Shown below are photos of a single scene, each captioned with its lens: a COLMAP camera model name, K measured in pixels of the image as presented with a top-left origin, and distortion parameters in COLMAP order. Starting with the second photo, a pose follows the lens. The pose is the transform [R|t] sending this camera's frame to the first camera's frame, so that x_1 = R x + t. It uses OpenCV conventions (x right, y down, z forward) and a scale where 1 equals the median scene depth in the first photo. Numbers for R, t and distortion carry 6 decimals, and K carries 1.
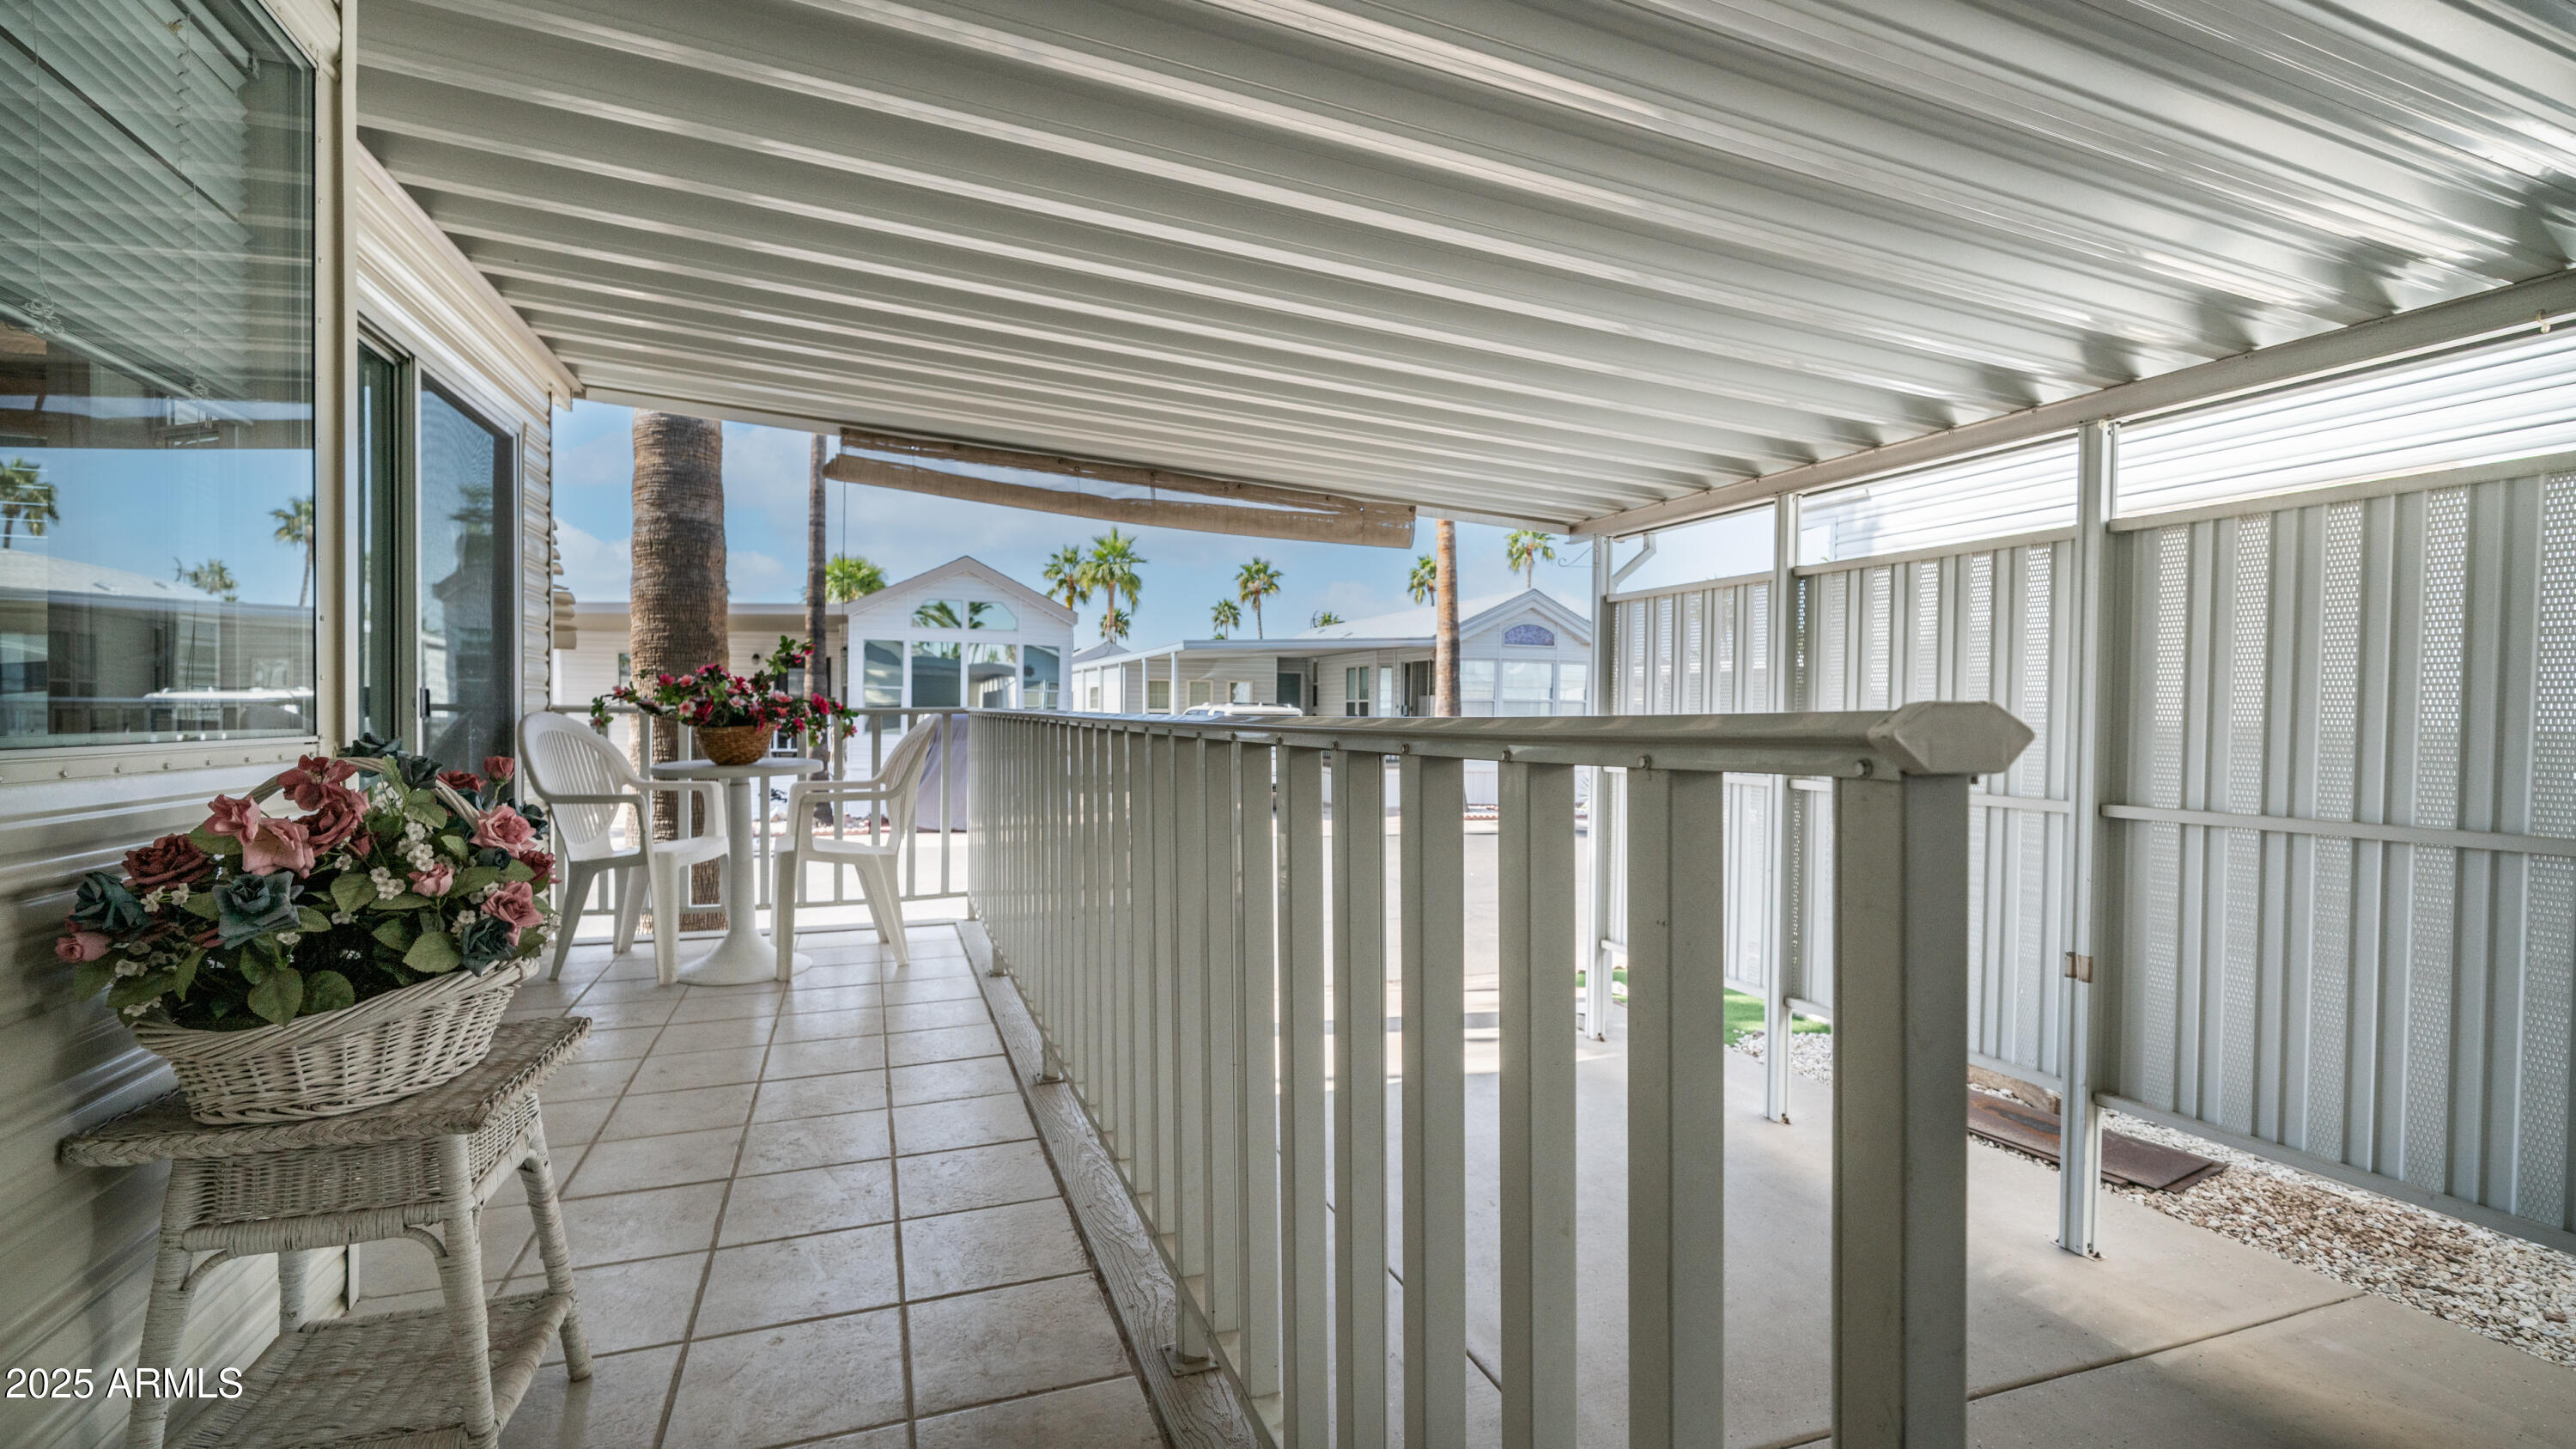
lens RADIAL K [[1067.3, 0, 1252.9], [0, 1067.3, 734.3], [0, 0, 1]] dist [0.001125, 0.000069]
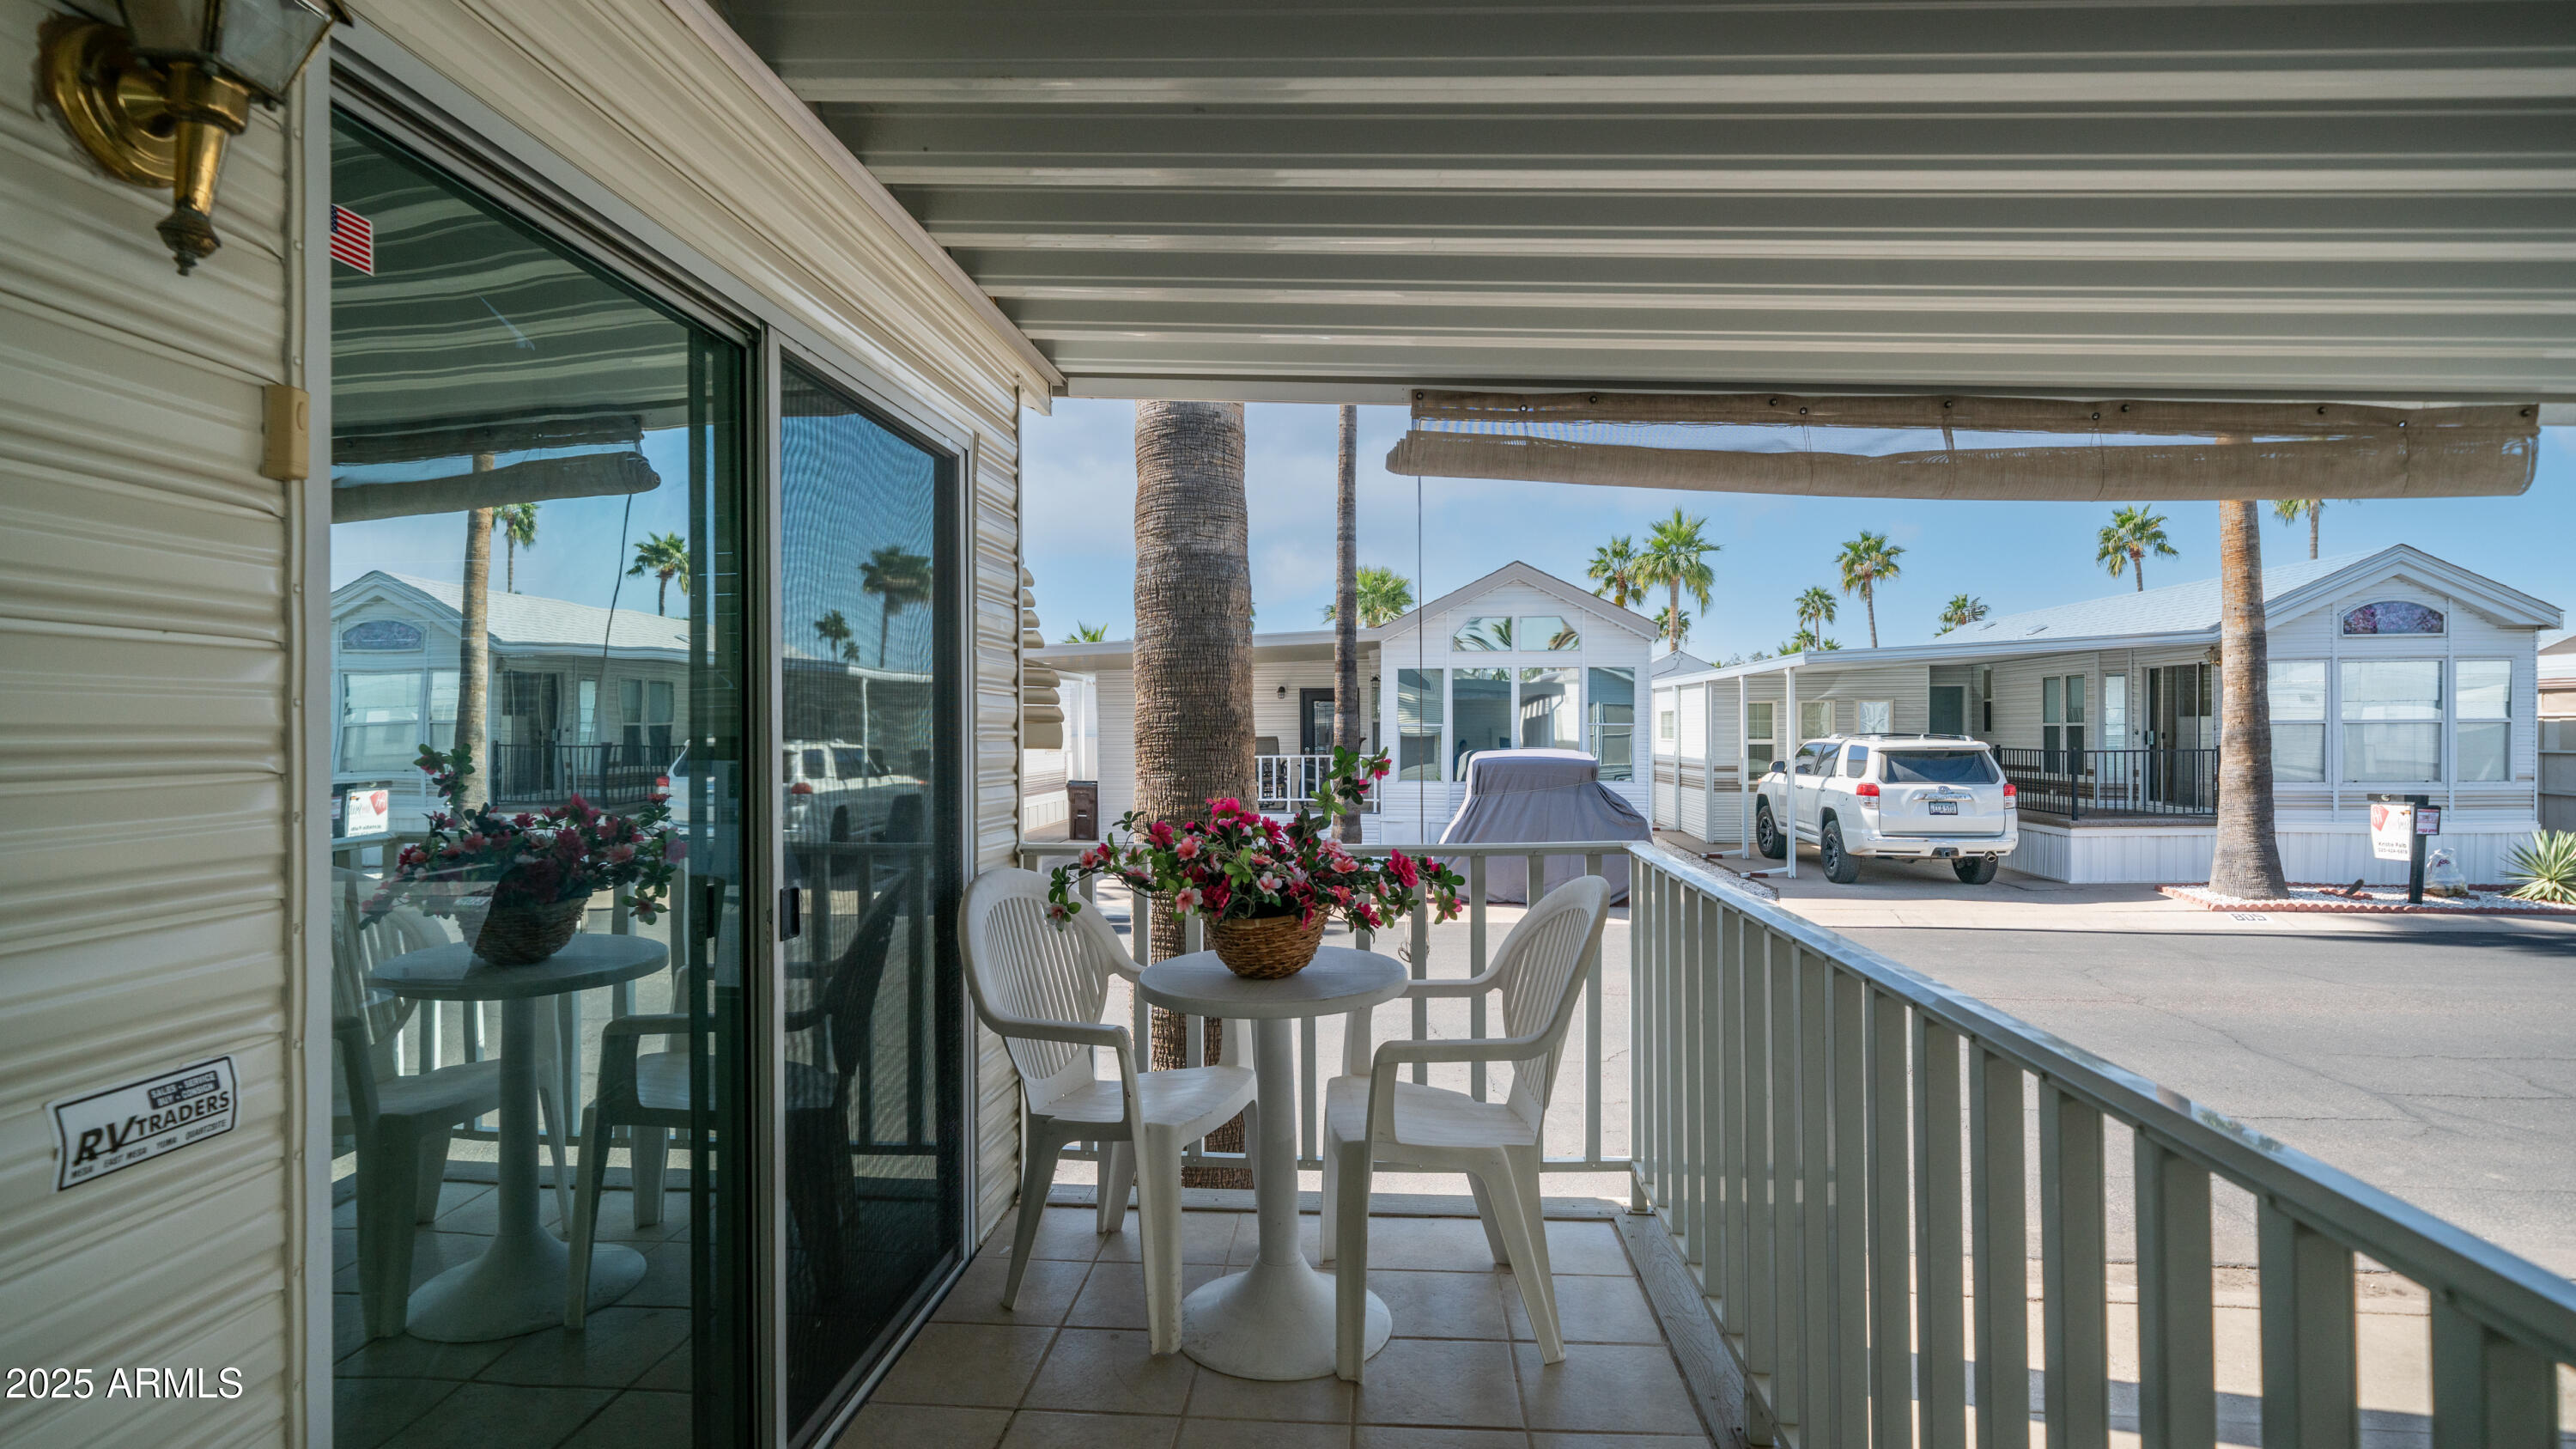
lens RADIAL K [[1245.6, 0, 1288.0], [0, 1245.6, 724.5], [0, 0, 1]] dist [0.002518, 0.000233]
pose [[0.908993, -0.020650, -0.416300, -0.127426], [0.008795, 0.999500, -0.030376, -0.058081], [0.416719, 0.023950, 0.908720, 0.259170]]
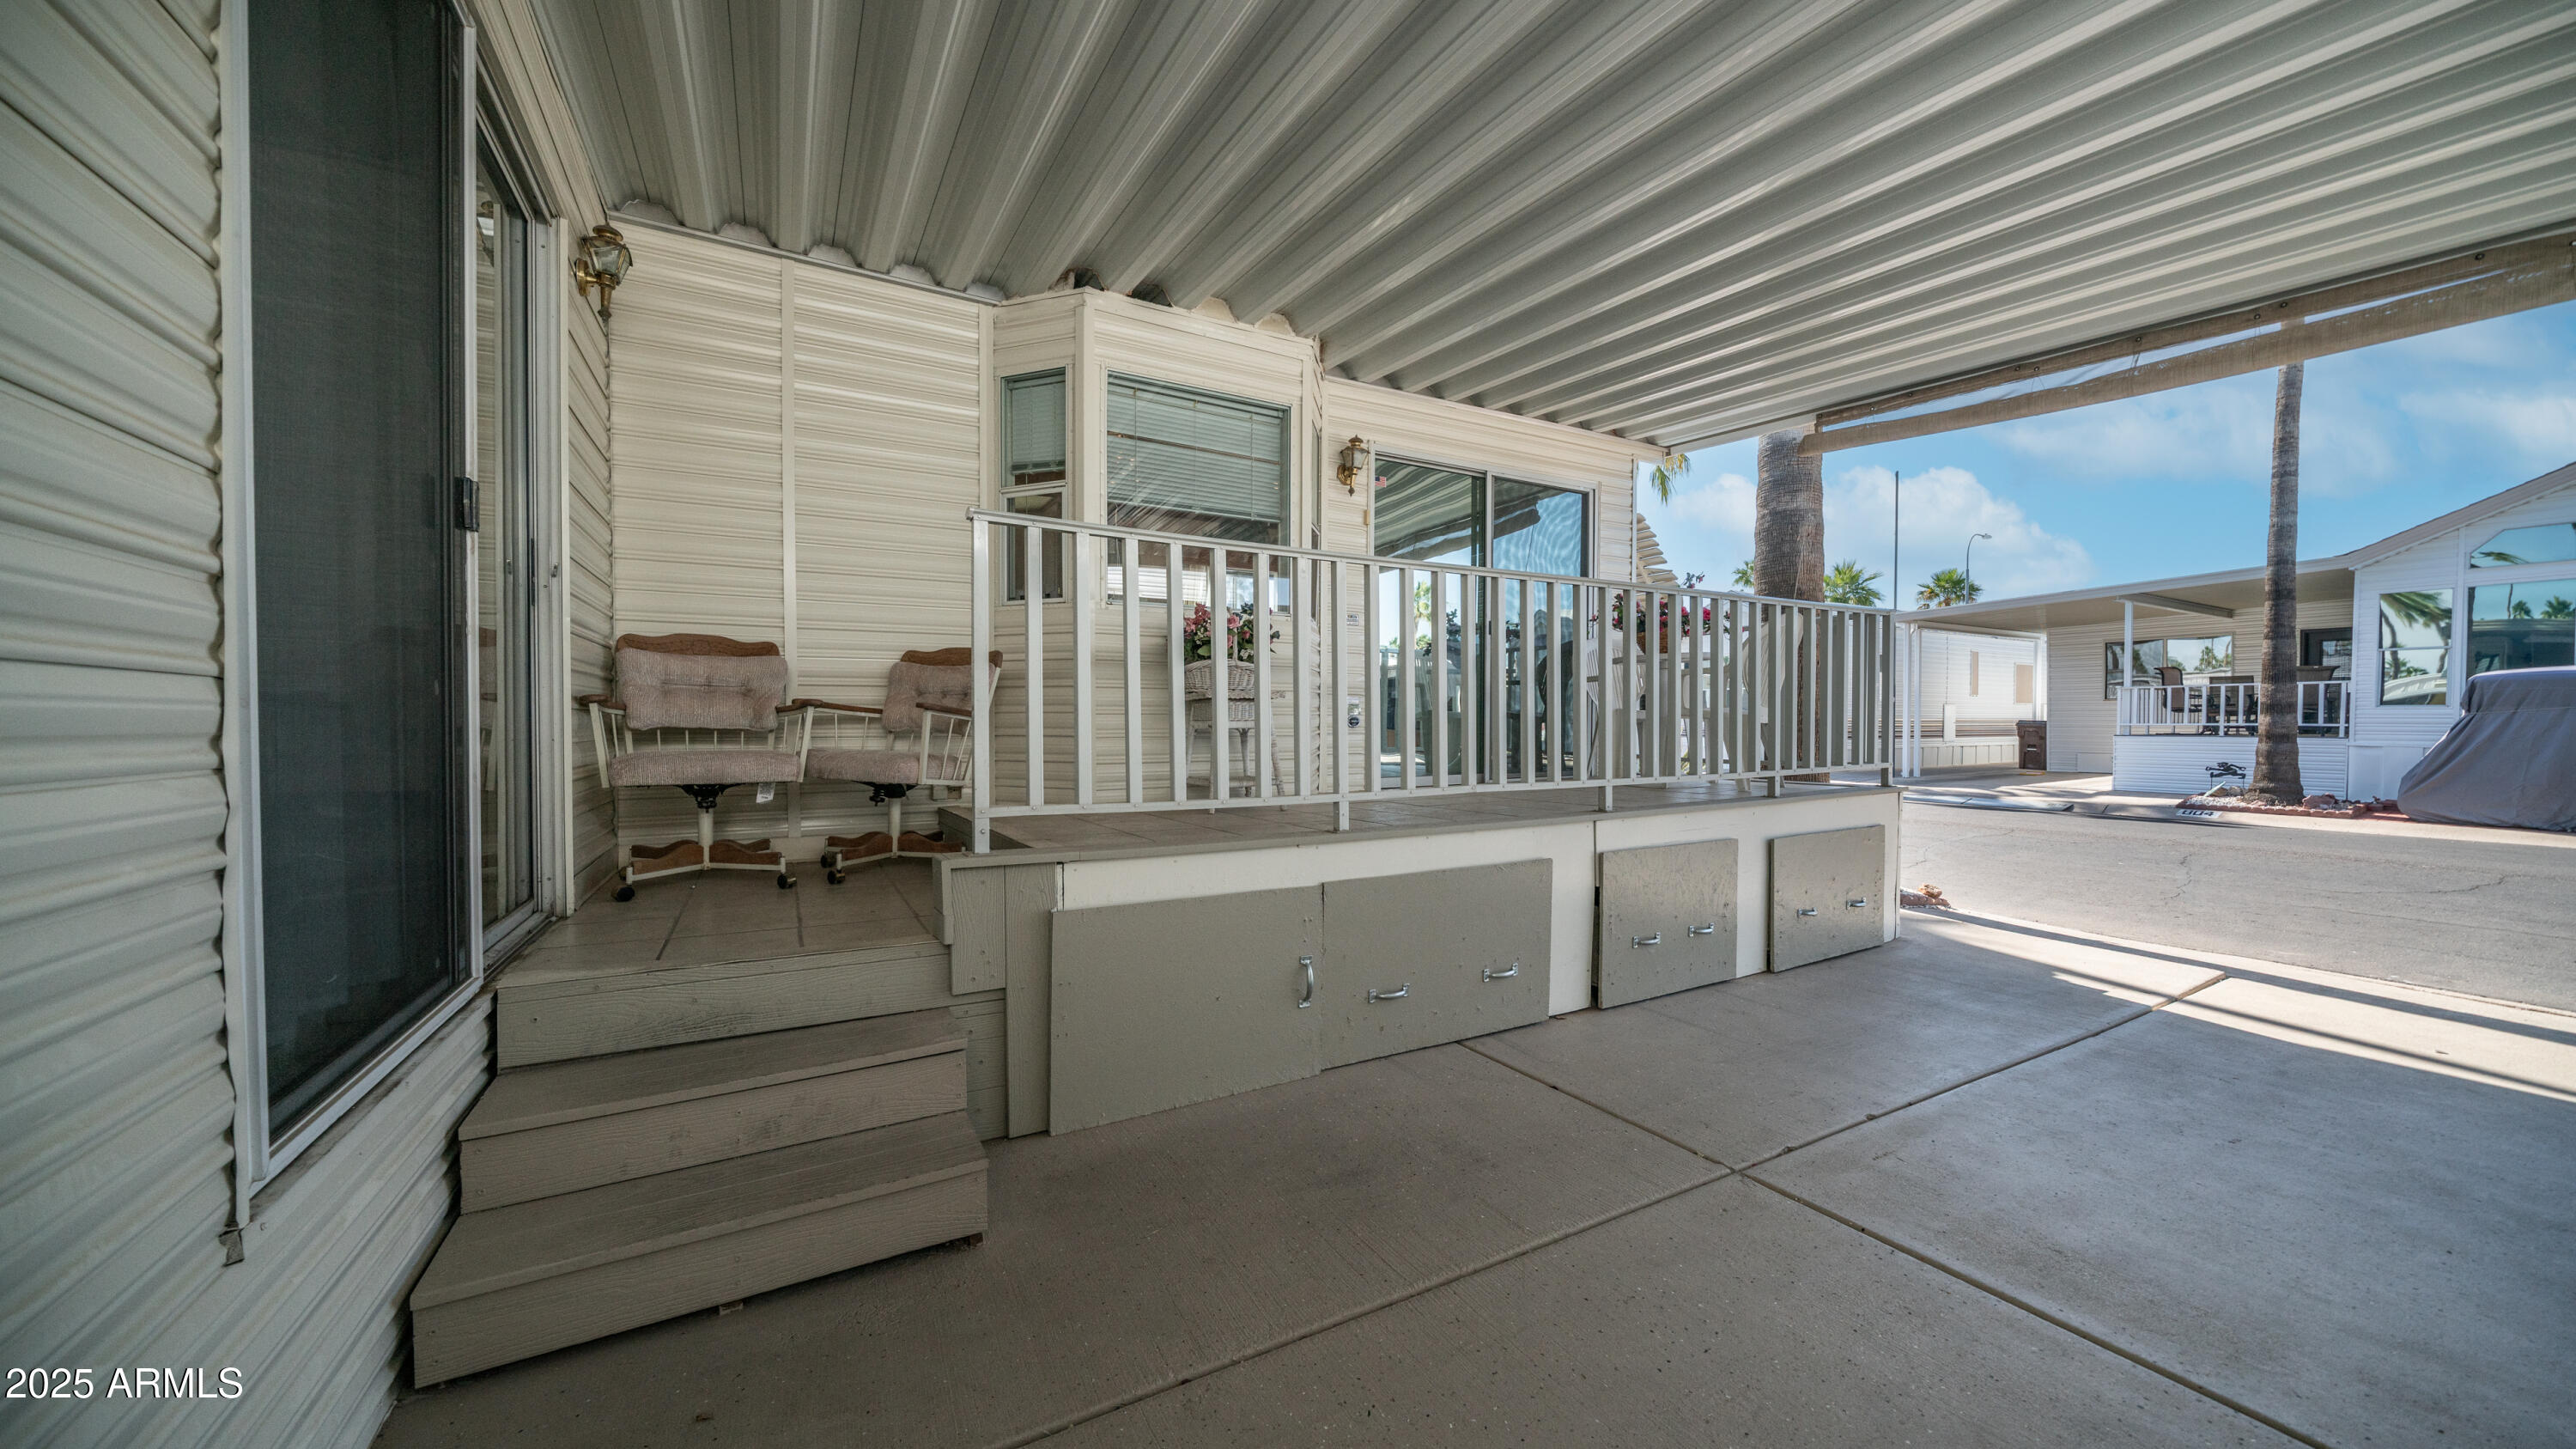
lens RADIAL K [[879.8, 0, 1288.0], [0, 879.8, 724.5], [0, 0, 1]] dist [-0.000855, -0.000011]
pose [[0.180197, -0.000707, -0.983630, 0.475620], [-0.019825, 0.999794, -0.004350, 0.095738], [0.983431, 0.020284, 0.180145, 0.143283]]
